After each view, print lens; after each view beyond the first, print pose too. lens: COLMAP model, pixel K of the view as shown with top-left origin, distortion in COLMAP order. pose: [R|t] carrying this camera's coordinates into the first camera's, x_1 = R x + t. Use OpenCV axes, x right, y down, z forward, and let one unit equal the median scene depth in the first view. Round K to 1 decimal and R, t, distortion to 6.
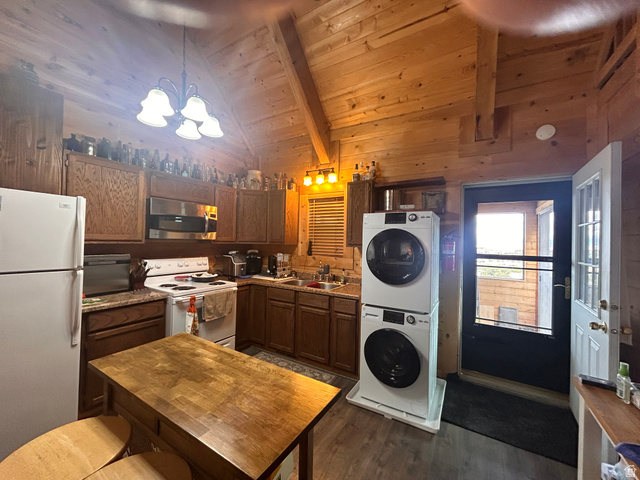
lens RADIAL K [[257.2, 0, 319.5], [0, 257.2, 238.0], [0, 0, 1]] dist [-0.001111, 0.000085]
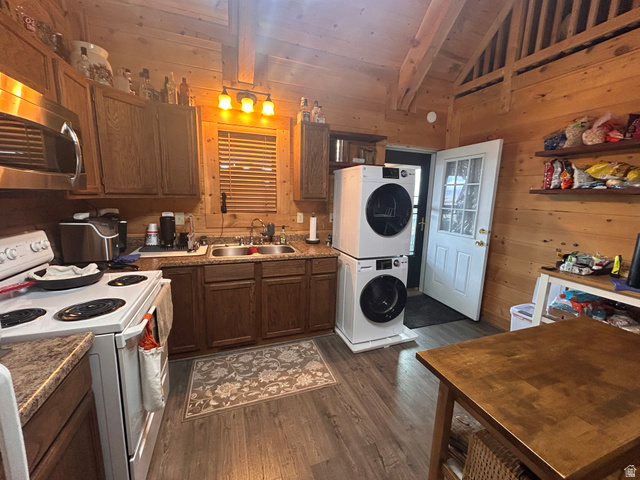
lens RADIAL K [[257.2, 0, 319.5], [0, 257.2, 238.0], [0, 0, 1]] dist [-0.001111, 0.000085]
pose [[0.620688, -0.133730, 0.772569, -0.567138], [-0.020791, 0.982193, 0.186720, -0.004904], [-0.783782, -0.131957, 0.606855, 0.434441]]
